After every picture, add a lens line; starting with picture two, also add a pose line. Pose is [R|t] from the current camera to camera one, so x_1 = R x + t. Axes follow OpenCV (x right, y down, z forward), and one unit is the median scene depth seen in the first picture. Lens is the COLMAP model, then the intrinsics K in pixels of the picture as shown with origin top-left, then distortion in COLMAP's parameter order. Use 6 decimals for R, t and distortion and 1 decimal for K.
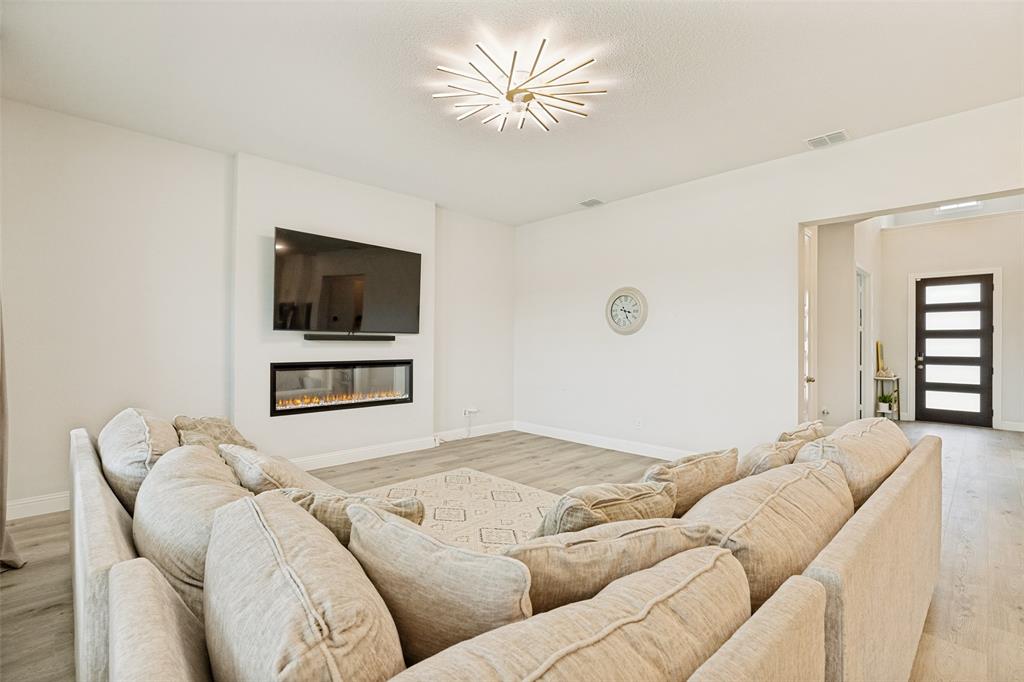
lens RADIAL K [[464.0, 0, 505.7], [0, 464.0, 343.3], [0, 0, 1]] dist [-0.000040, 0.002857]
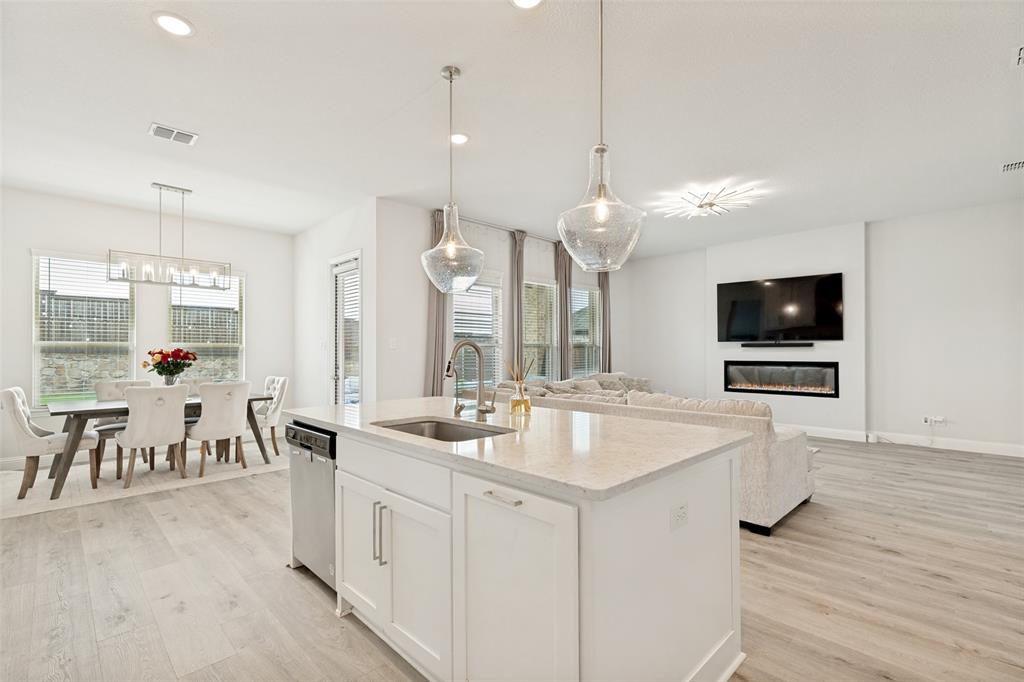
lens RADIAL K [[464.0, 0, 509.3], [0, 464.0, 342.9], [0, 0, 1]] dist [-0.000040, 0.002857]
pose [[0.014778, -0.022883, -0.999629, 0.991689], [0.002741, 0.999735, -0.022845, 0.010964], [0.999887, -0.002402, 0.014837, 0.137043]]
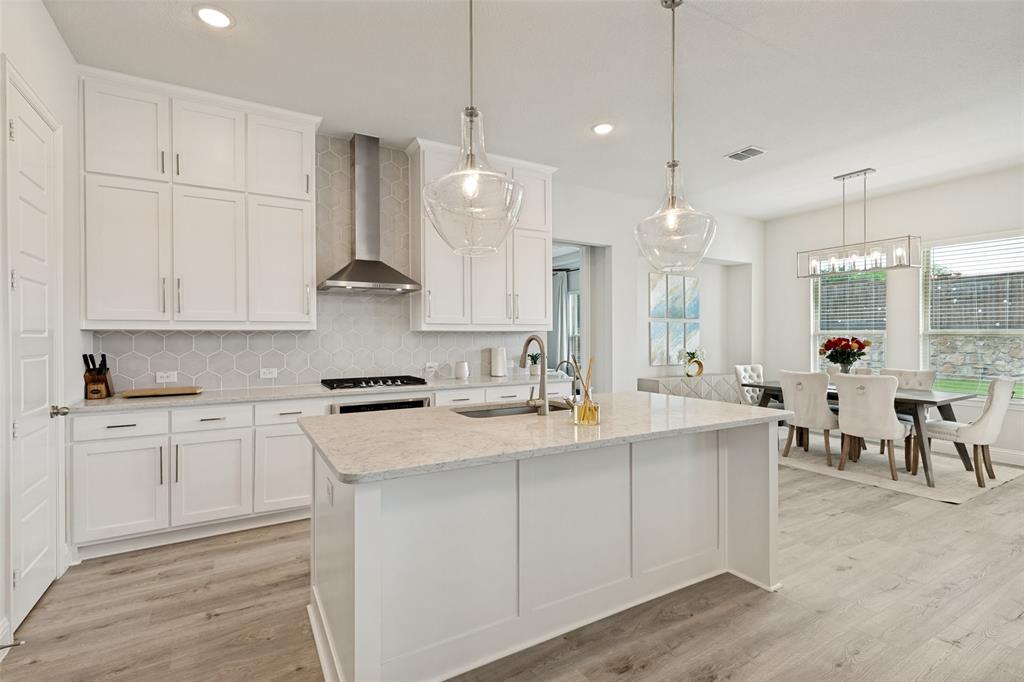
lens RADIAL K [[464.0, 0, 509.1], [0, 464.0, 338.6], [0, 0, 1]] dist [-0.000040, 0.002857]
pose [[-0.967373, -0.004725, 0.253312, 0.493685], [-0.003219, 0.999975, 0.006361, -0.000879], [-0.253336, 0.005338, -0.967364, 0.527117]]
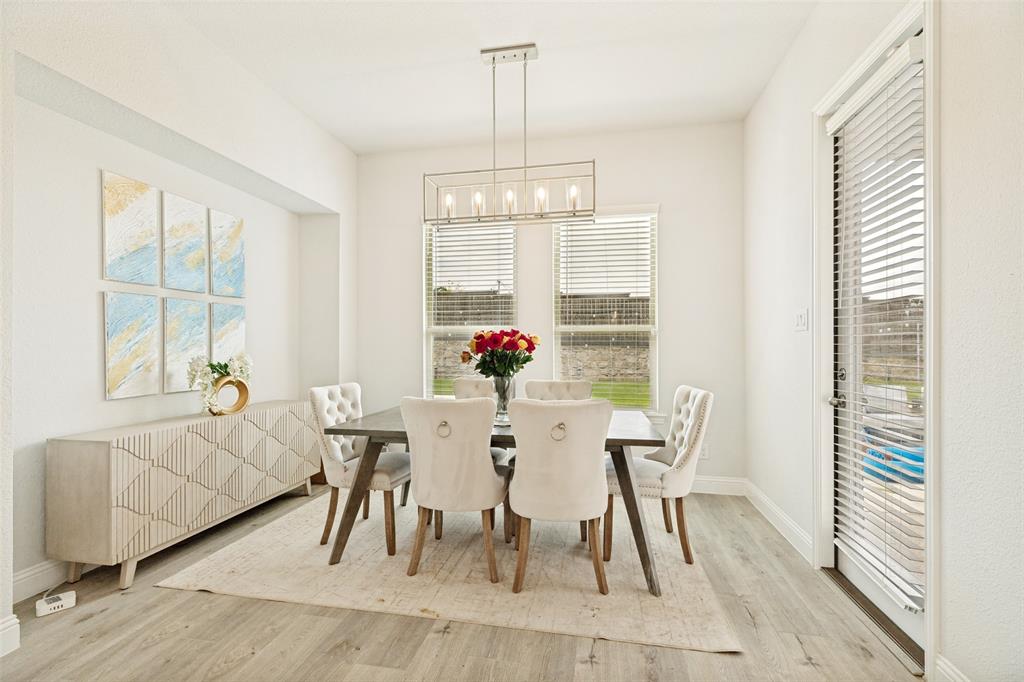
lens RADIAL K [[464.0, 0, 508.8], [0, 464.0, 338.9], [0, 0, 1]] dist [-0.000040, 0.002857]
pose [[-0.823750, -0.006614, -0.566915, 0.375001], [-0.003392, 0.999972, -0.006739, 0.013079], [0.566943, -0.003628, -0.823749, -0.076665]]
